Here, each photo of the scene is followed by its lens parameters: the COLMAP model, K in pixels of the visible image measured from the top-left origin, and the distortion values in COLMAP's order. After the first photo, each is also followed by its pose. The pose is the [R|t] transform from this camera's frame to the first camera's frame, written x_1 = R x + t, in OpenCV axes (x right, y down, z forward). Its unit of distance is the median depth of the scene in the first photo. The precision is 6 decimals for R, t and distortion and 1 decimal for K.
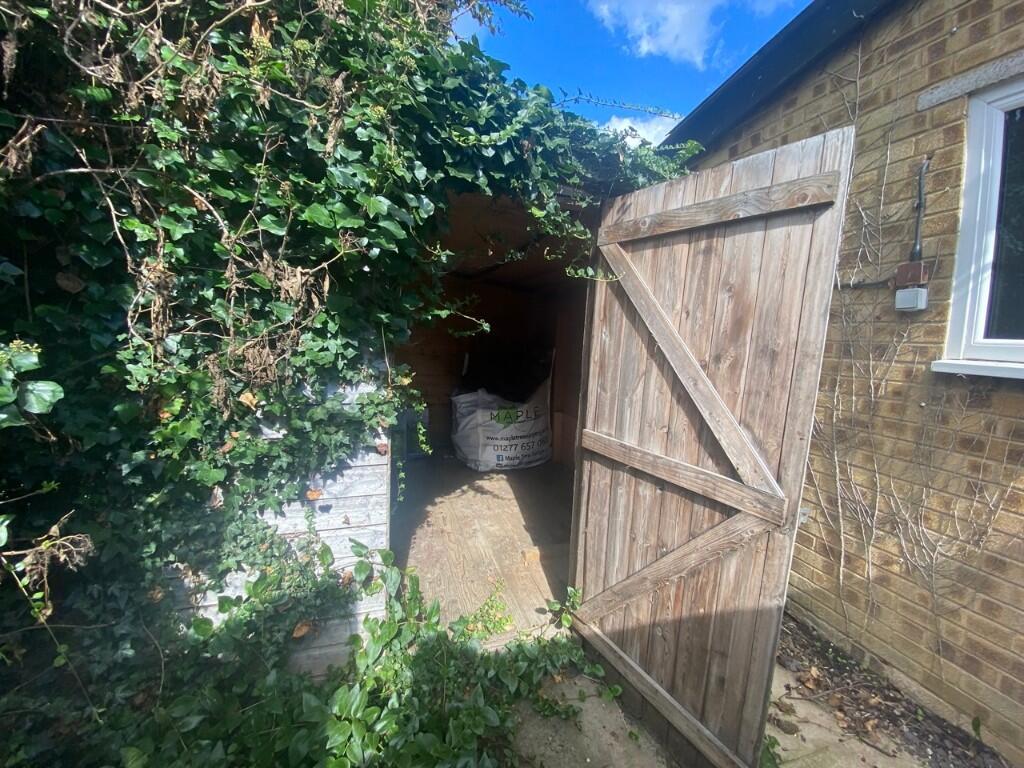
lens RADIAL K [[407.2, 0, 512.0], [0, 407.2, 384.0], [0, 0, 1]] dist [0.028134, -0.022625]
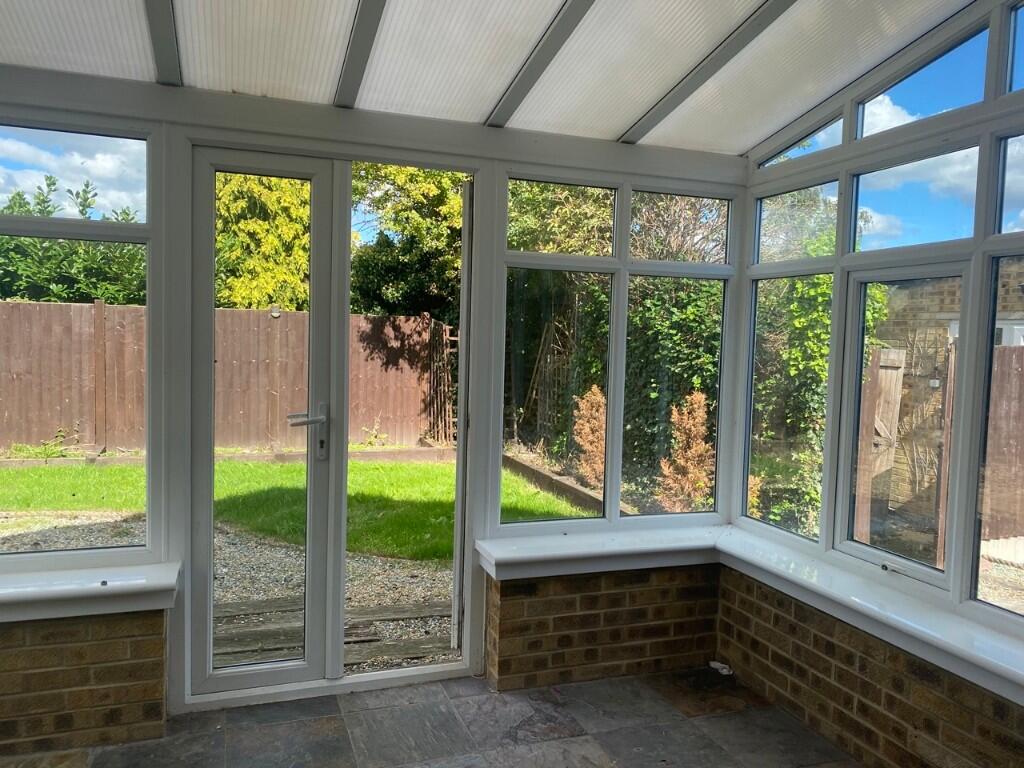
lens RADIAL K [[772.6, 0, 496.7], [0, 772.6, 382.7], [0, 0, 1]] dist [0.028046, -0.005223]
pose [[0.995209, 0.027386, 0.093856, -2.616362], [-0.021004, 0.997442, -0.068321, 0.230837], [-0.095487, 0.066022, 0.993239, -4.165816]]
